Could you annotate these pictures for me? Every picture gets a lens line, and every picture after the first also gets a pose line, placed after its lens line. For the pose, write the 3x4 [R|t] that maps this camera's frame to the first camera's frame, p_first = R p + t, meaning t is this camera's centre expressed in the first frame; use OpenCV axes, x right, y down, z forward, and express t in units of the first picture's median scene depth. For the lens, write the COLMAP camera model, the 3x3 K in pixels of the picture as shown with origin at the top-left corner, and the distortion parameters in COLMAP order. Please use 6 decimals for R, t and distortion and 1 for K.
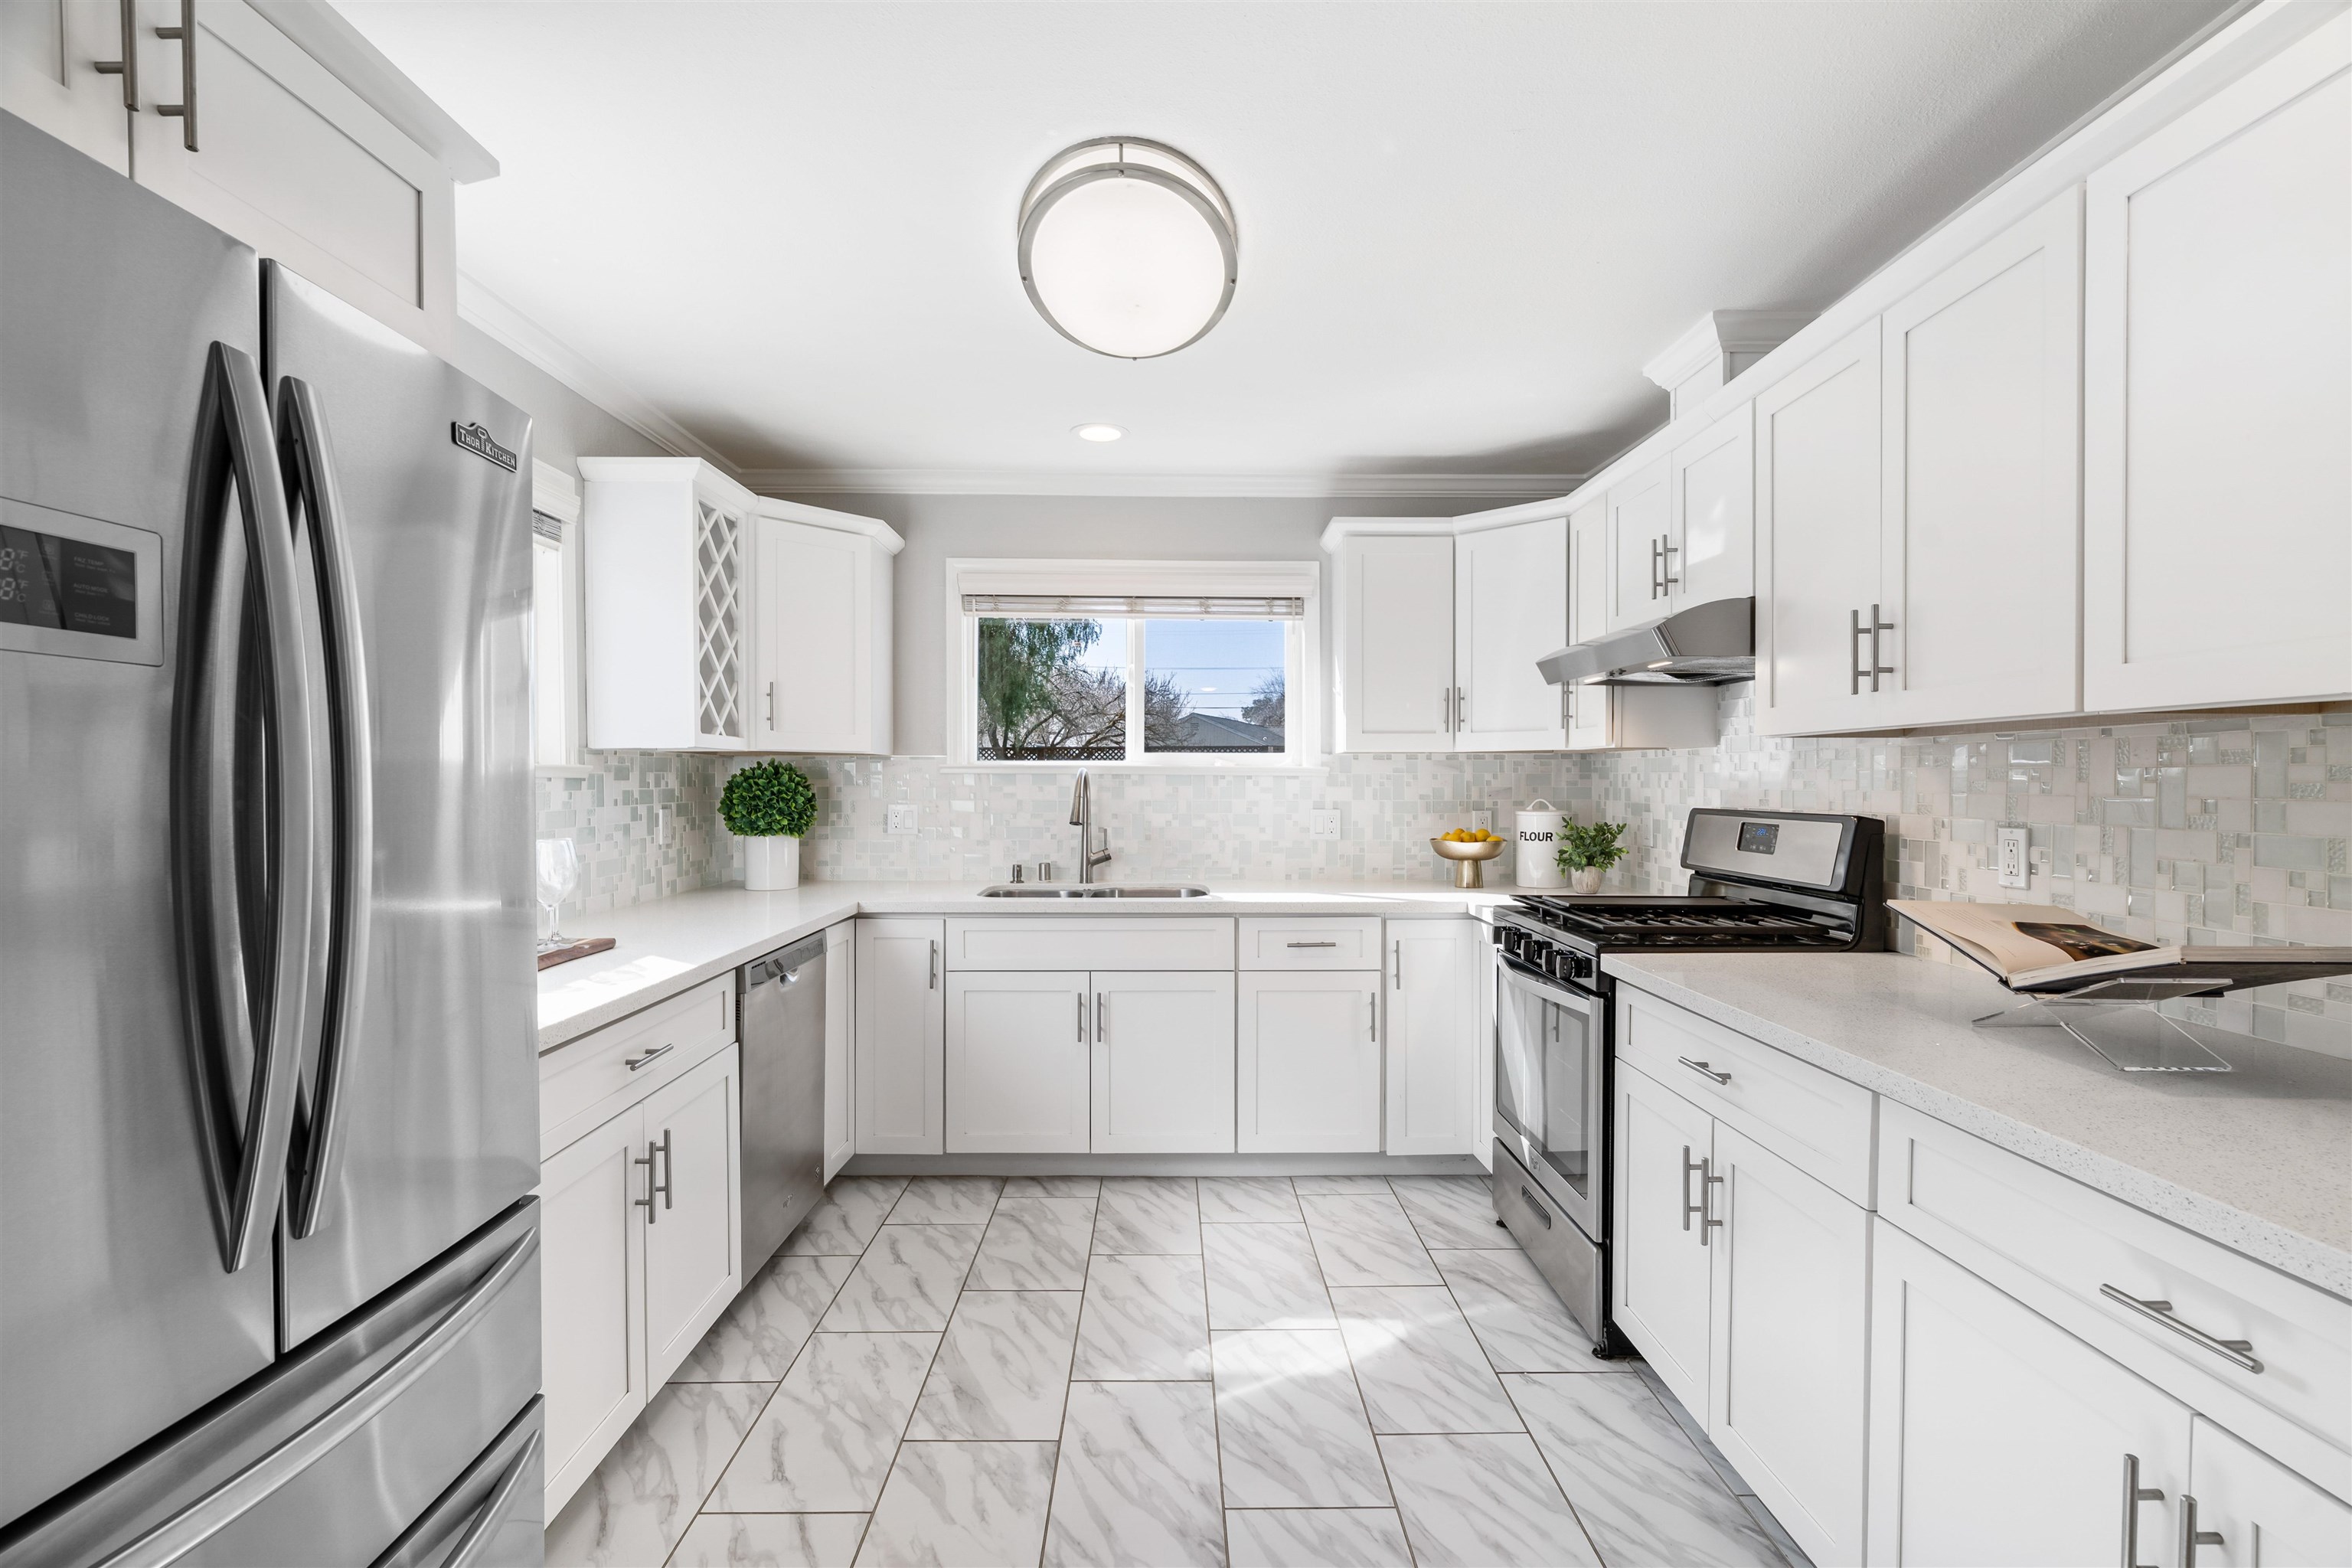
lens RADIAL K [[1053.0, 0, 1160.8], [0, 1053.0, 787.7], [0, 0, 1]] dist [-0.021702, 0.010431]
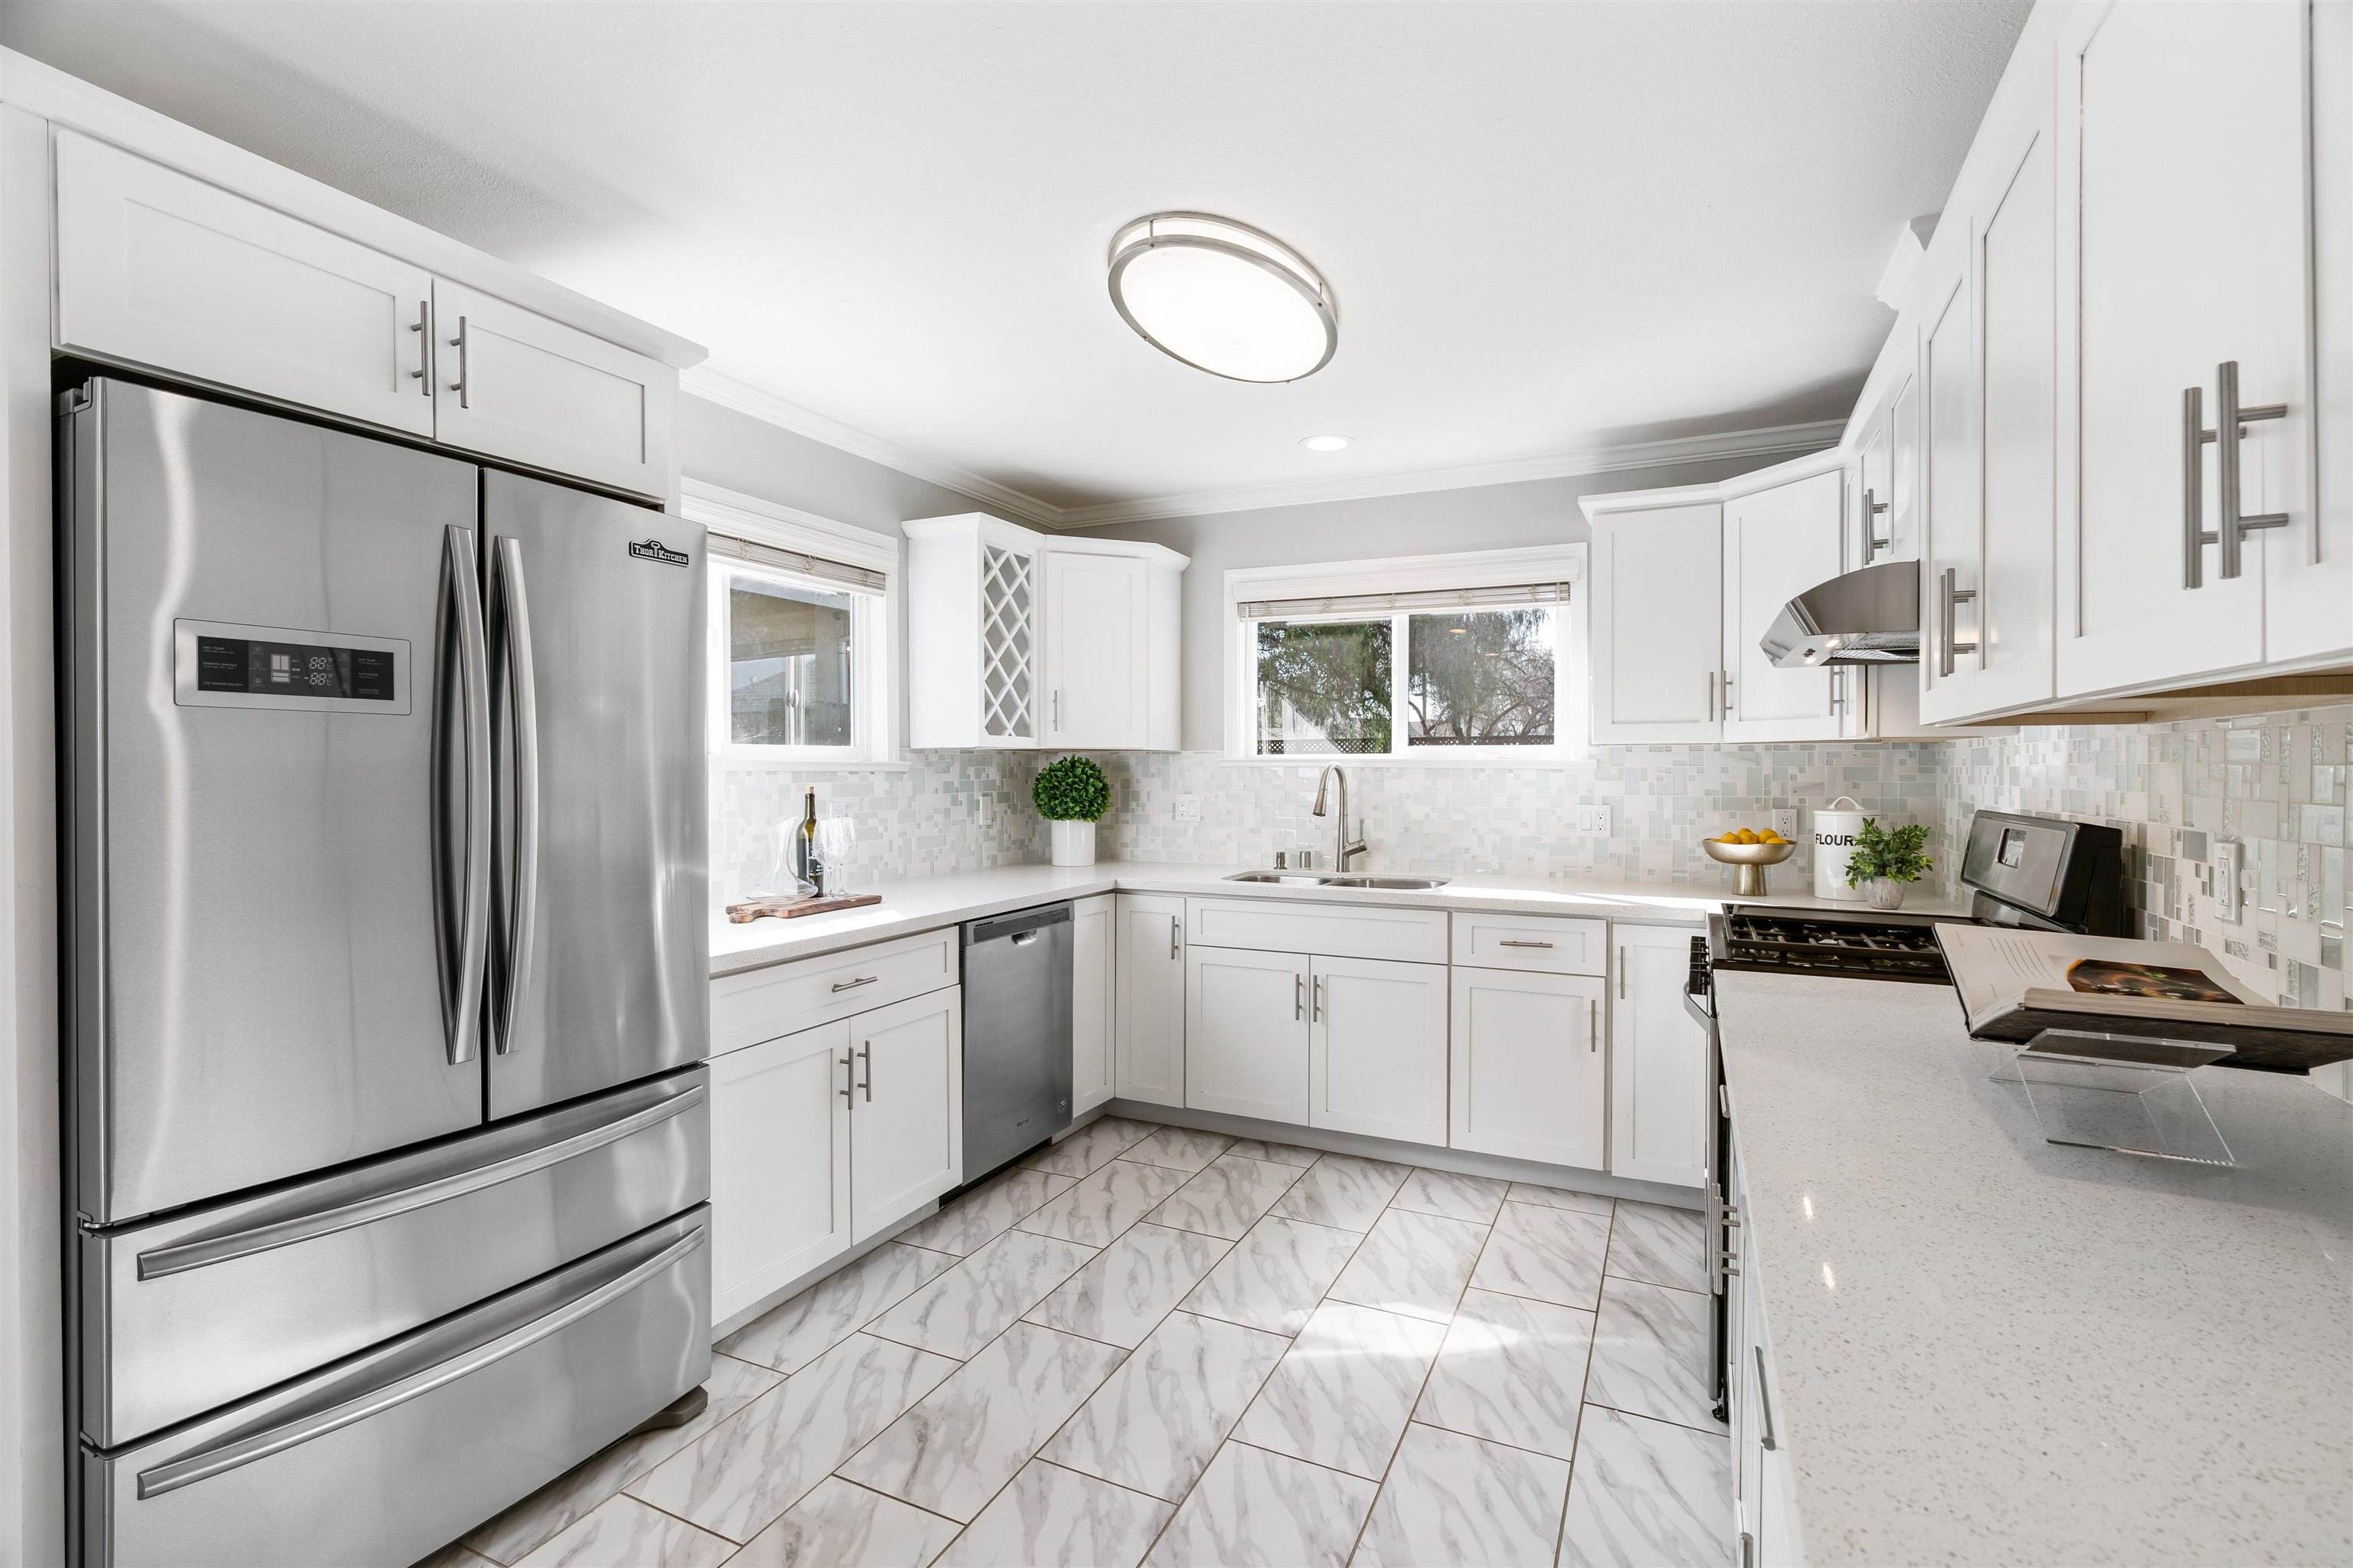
lens RADIAL K [[1054.0, 0, 1182.2], [0, 1054.0, 774.4], [0, 0, 1]] dist [-0.012431, 0.000391]
pose [[0.899806, 0.002599, -0.436282, 0.279494], [-0.003613, 0.999992, -0.001494, -0.004393], [0.436274, 0.002920, 0.899809, -0.010199]]
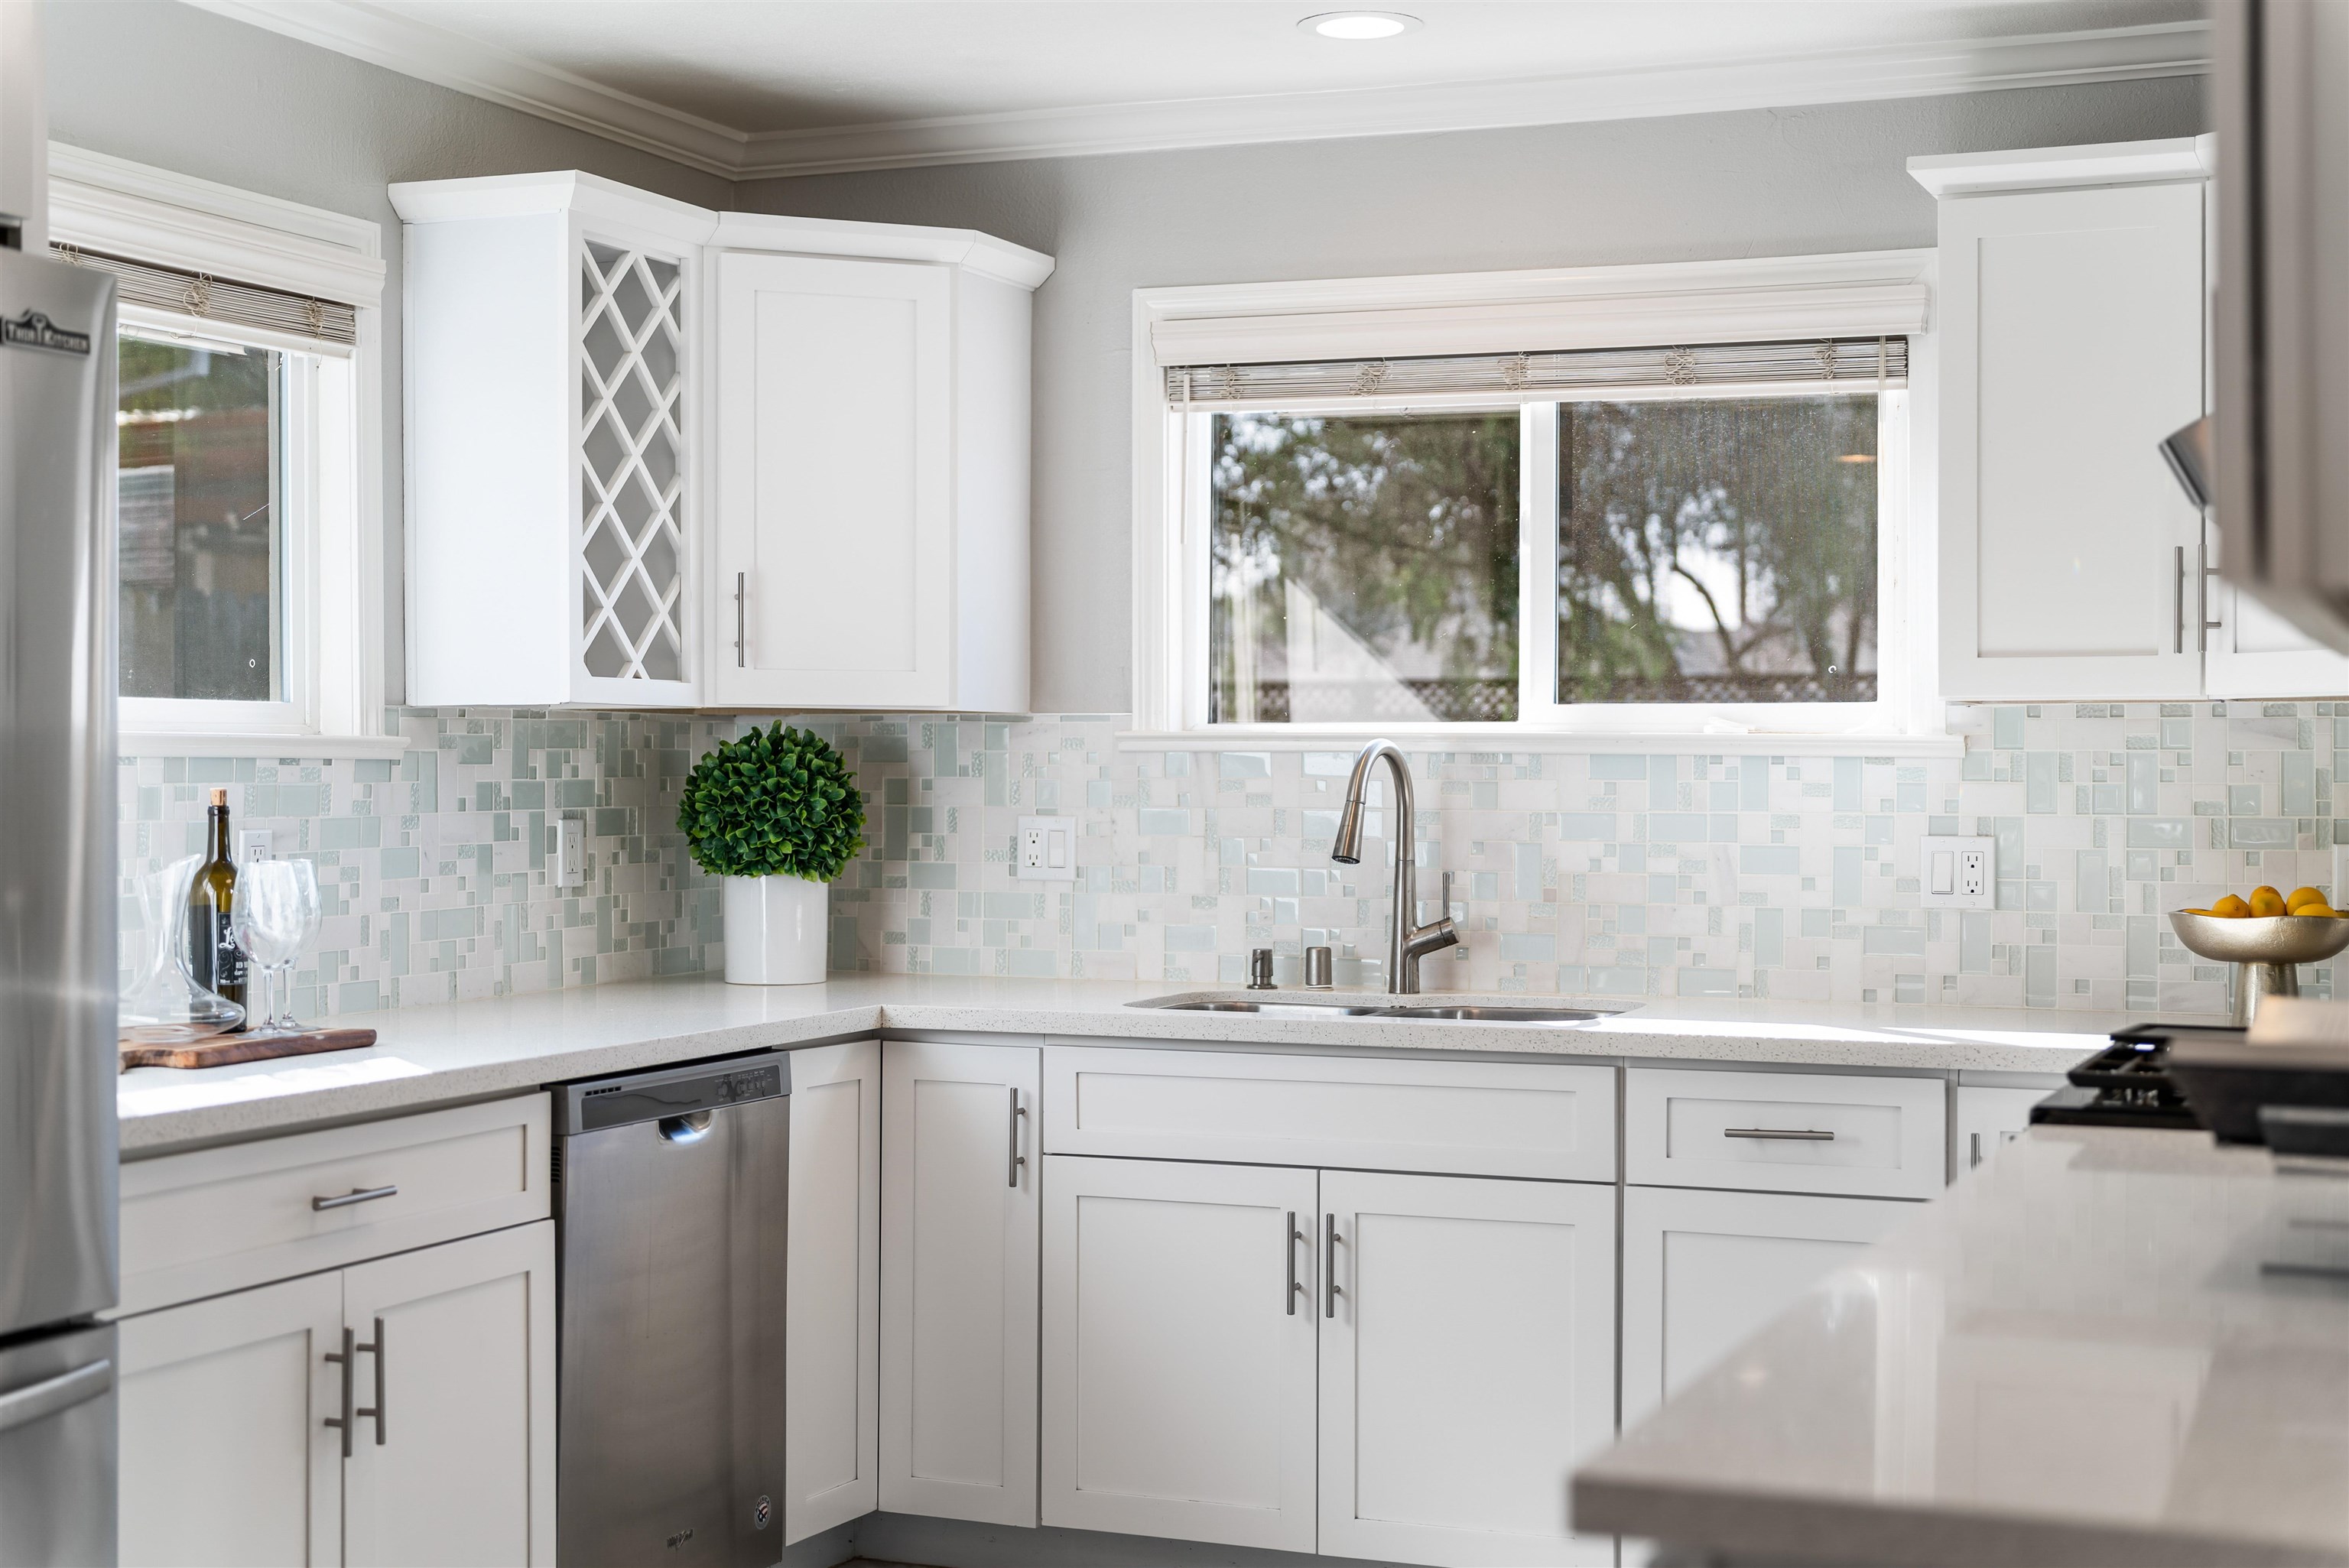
lens RADIAL K [[3185.3, 0, 1174.5], [0, 3185.3, 784.0], [0, 0, 1]] dist [-0.018253, 0.014757]
pose [[0.919524, 0.004006, -0.393012, 0.436574], [-0.005028, 0.999986, -0.001571, 0.003828], [0.393001, 0.003420, 0.919532, -0.346598]]
